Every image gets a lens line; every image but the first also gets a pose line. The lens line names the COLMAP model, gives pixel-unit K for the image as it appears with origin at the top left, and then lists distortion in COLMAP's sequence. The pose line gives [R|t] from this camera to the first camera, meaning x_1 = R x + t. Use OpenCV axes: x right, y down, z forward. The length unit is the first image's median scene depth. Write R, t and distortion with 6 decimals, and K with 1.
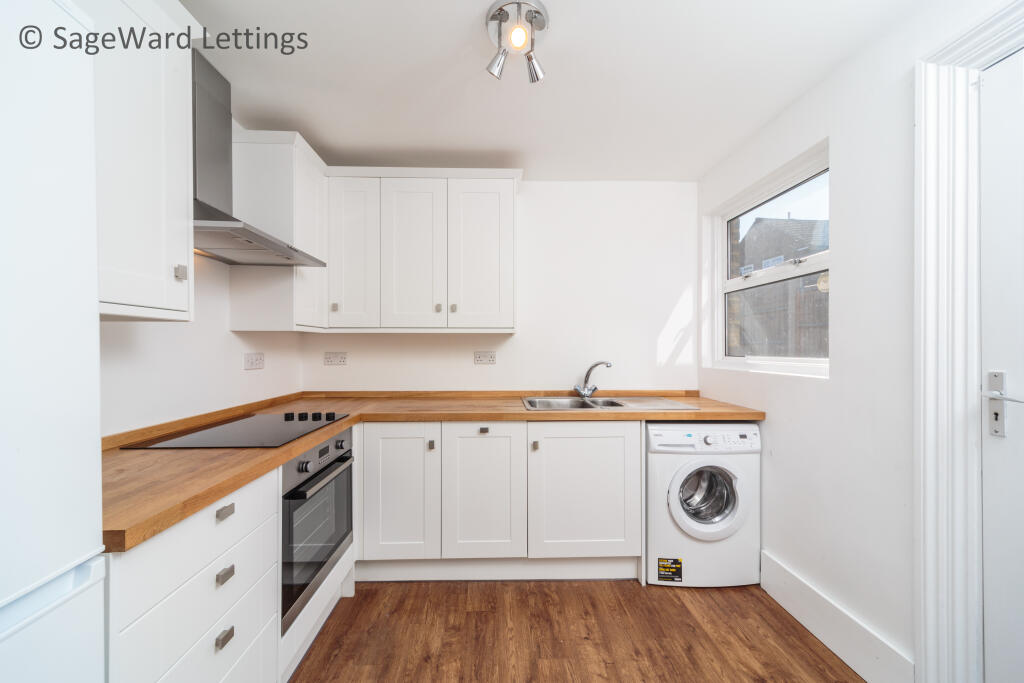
lens RADIAL K [[344.0, 0, 512.0], [0, 344.0, 341.5], [0, 0, 1]] dist [0.010416, 0.000049]
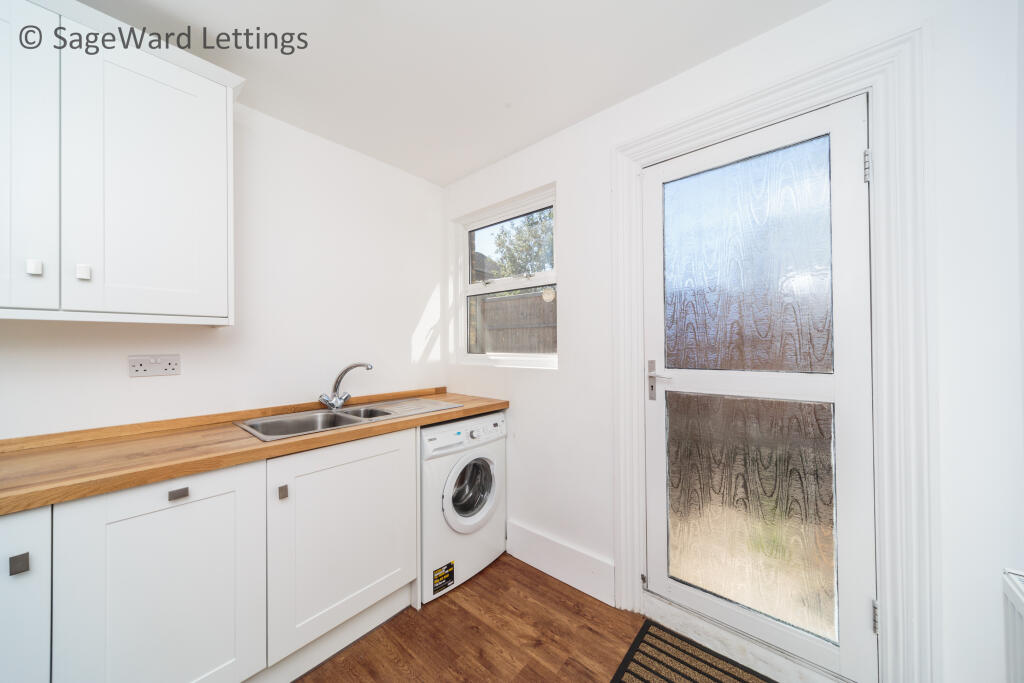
lens RADIAL K [[344.0, 0, 512.0], [0, 344.0, 341.5], [0, 0, 1]] dist [0.010416, 0.000049]
pose [[0.702051, 0.003697, 0.712117, -0.093760], [-0.006189, 0.999980, 0.000909, 0.002757], [-0.712100, -0.005046, 0.702060, 0.189503]]
